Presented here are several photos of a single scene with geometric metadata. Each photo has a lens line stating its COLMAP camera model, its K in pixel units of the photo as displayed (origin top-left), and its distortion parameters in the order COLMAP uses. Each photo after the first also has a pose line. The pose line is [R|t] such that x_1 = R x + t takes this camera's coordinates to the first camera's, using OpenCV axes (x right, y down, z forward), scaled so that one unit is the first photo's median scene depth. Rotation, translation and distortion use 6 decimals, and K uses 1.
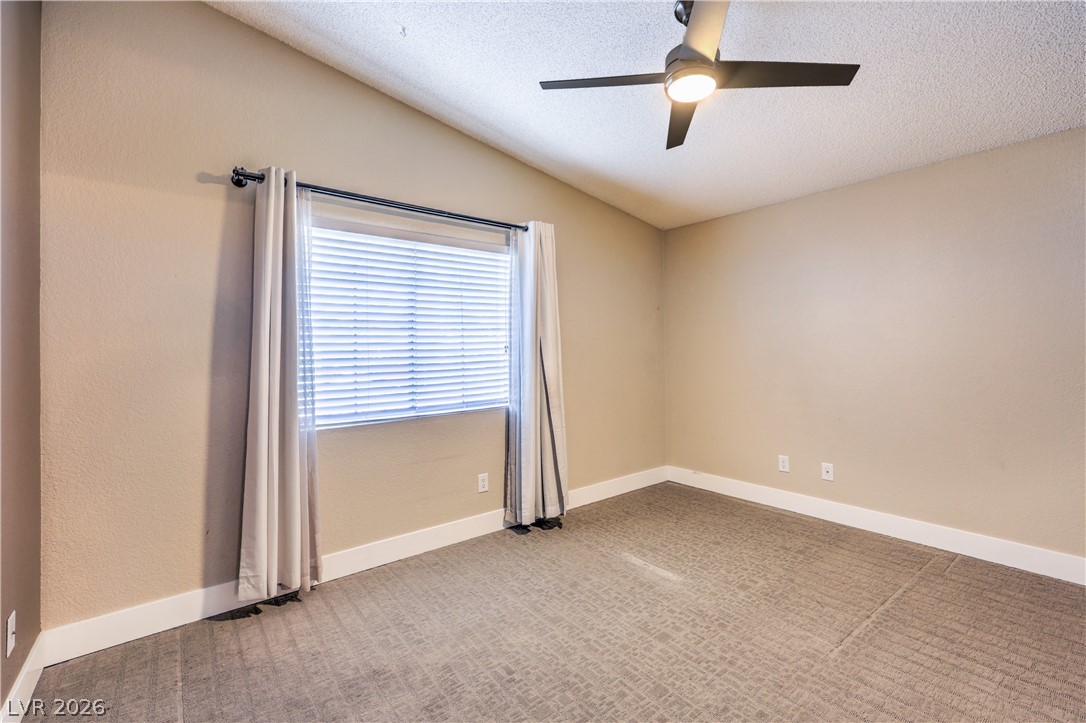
lens RADIAL K [[448.0, 0, 543.0], [0, 448.0, 355.8], [0, 0, 1]] dist [-0.000863, 0.000042]
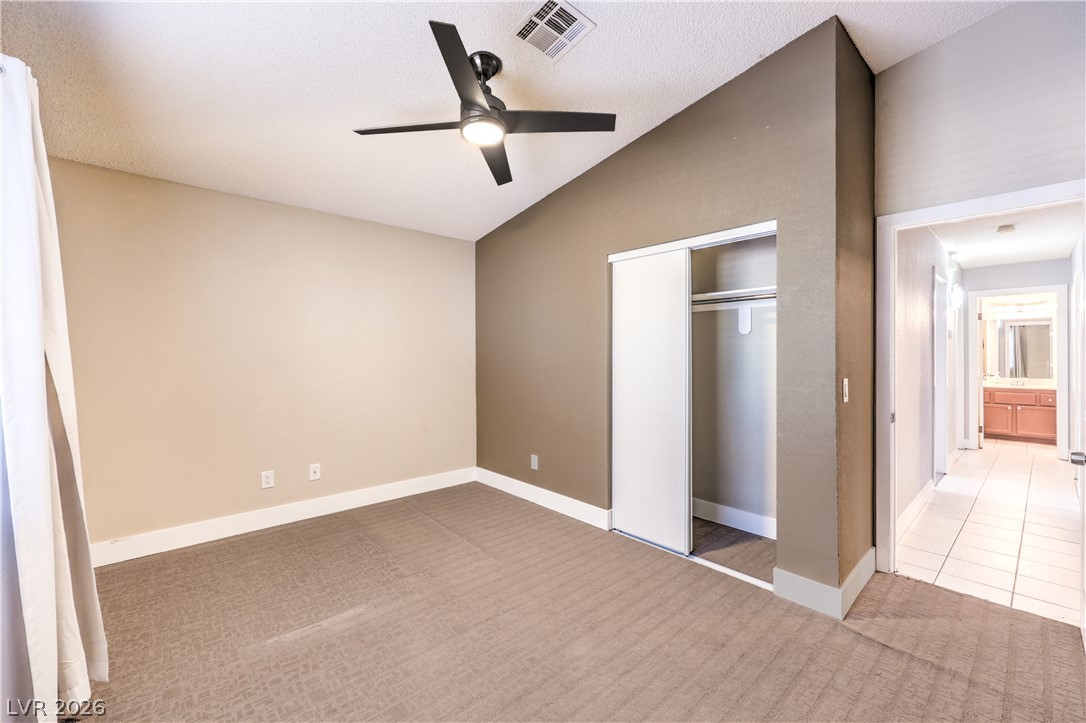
lens RADIAL K [[448.0, 0, 543.0], [0, 448.0, 355.8], [0, 0, 1]] dist [-0.000863, 0.000042]
pose [[-0.059333, 0.002864, 0.998234, -0.635410], [0.000088, 0.999996, -0.002863, -0.029903], [-0.998238, -0.000082, -0.059333, 0.649475]]
